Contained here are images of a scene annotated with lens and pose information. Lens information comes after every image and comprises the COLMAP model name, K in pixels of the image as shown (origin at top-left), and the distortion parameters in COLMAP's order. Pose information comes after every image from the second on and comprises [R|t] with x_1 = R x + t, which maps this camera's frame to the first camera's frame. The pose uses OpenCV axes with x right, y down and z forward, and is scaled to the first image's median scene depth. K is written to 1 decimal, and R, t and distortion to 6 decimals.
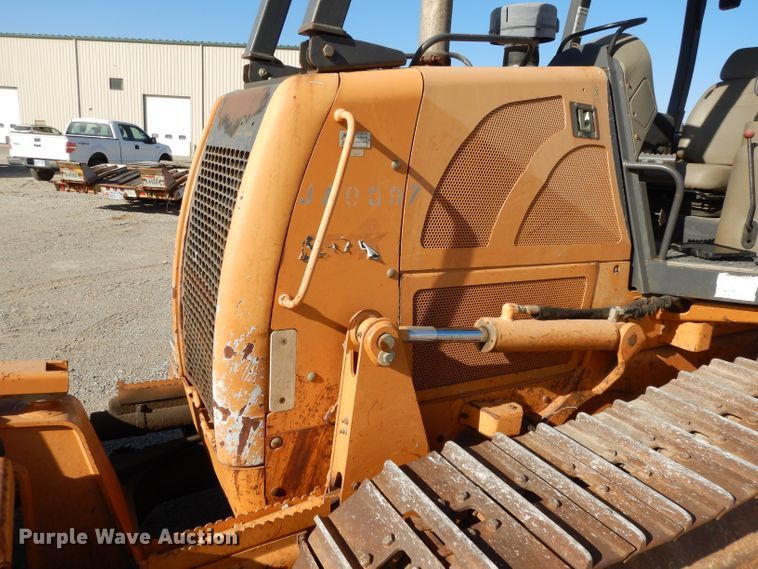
lens RADIAL K [[533.0, 0, 379.0], [0, 533.0, 284.5], [0, 0, 1]] dist [0.001561, 0.004890]
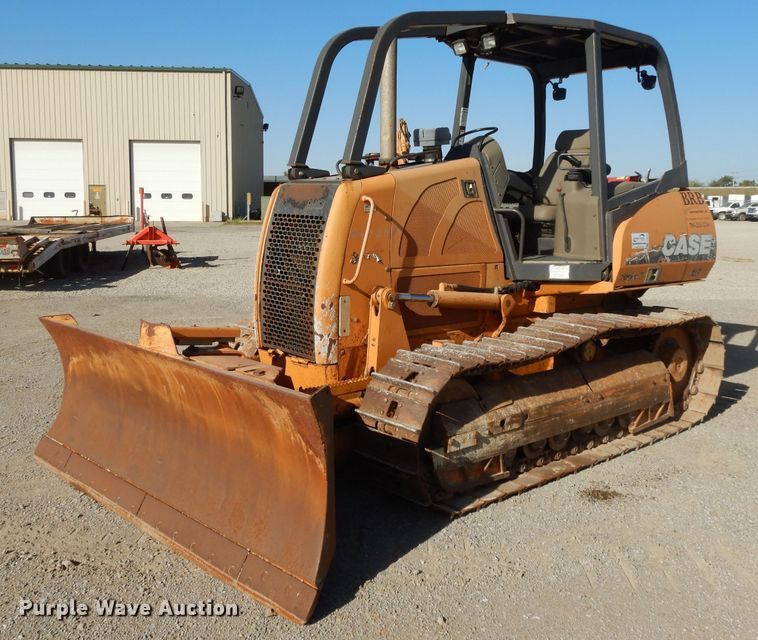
lens RADIAL K [[757.9, 0, 378.6], [0, 757.9, 305.2], [0, 0, 1]] dist [0.002134, 0.000884]
pose [[0.978199, -0.082115, 0.190746, -0.484043], [0.100204, 0.991139, -0.087195, 0.308648], [-0.181895, 0.104408, 0.977759, -1.551421]]
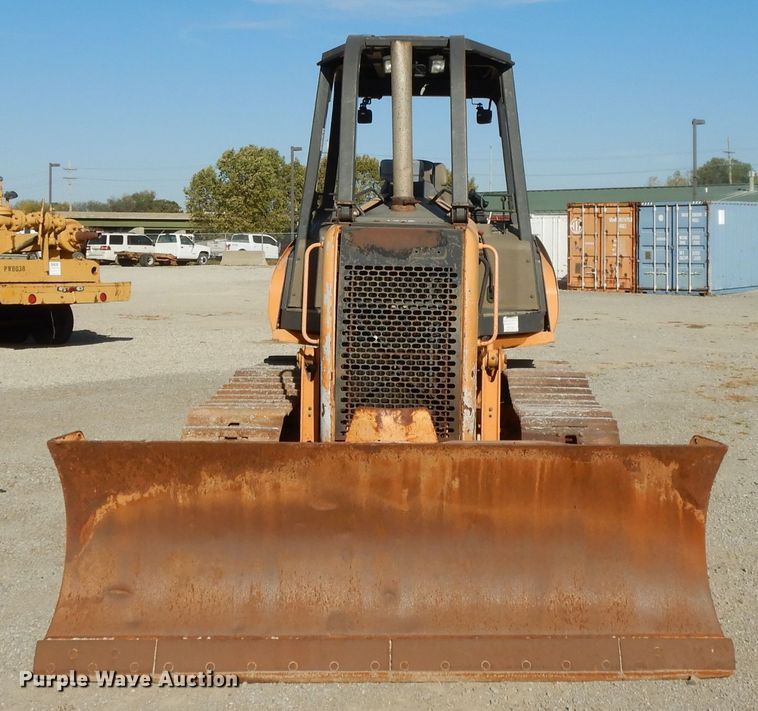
lens RADIAL K [[1162.2, 0, 440.6], [0, 1162.2, 354.3], [0, 0, 1]] dist [0.116528, 0.025817]
pose [[0.499628, -0.140717, 0.854734, -2.800752], [0.230710, 0.972694, 0.025277, -0.049505], [-0.834952, 0.184566, 0.518450, -0.751669]]
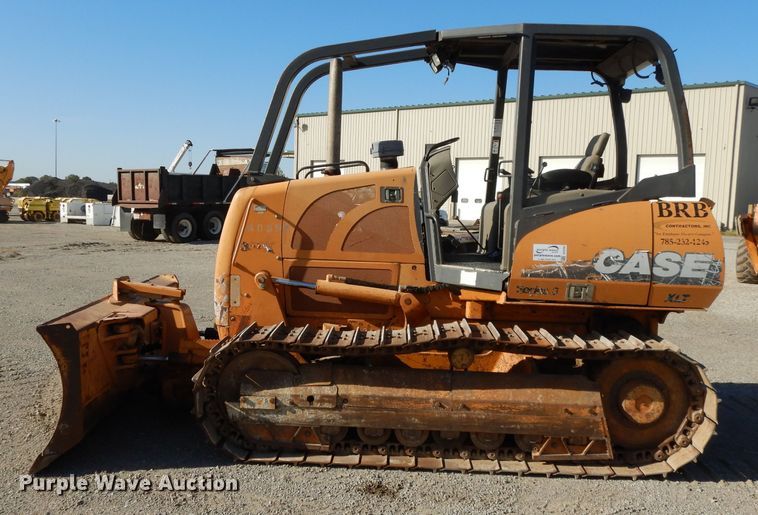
lens RADIAL K [[684.6, 0, 378.3], [0, 684.6, 276.6], [0, 0, 1]] dist [0.003856, 0.001485]
pose [[0.855209, 0.020262, -0.517887, 1.776514], [-0.100142, 0.986866, -0.126759, 0.361410], [0.508516, 0.160268, 0.846005, -1.268229]]
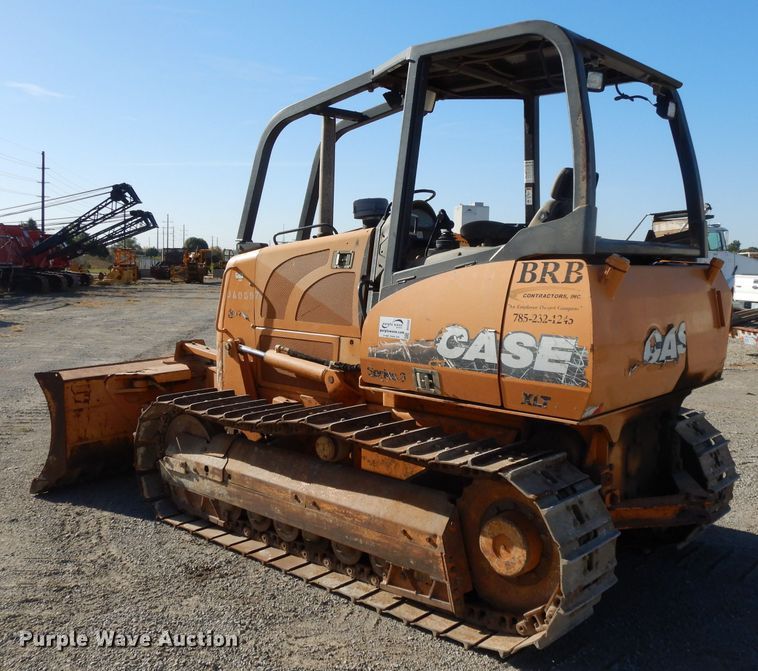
lens RADIAL K [[766.6, 0, 398.4], [0, 766.6, 322.1], [0, 0, 1]] dist [0.004425, 0.001855]
pose [[0.341694, 0.015905, -0.939677, 3.044330], [-0.215987, 0.974423, -0.062046, 0.030011], [0.914656, 0.224159, 0.336389, 0.336627]]
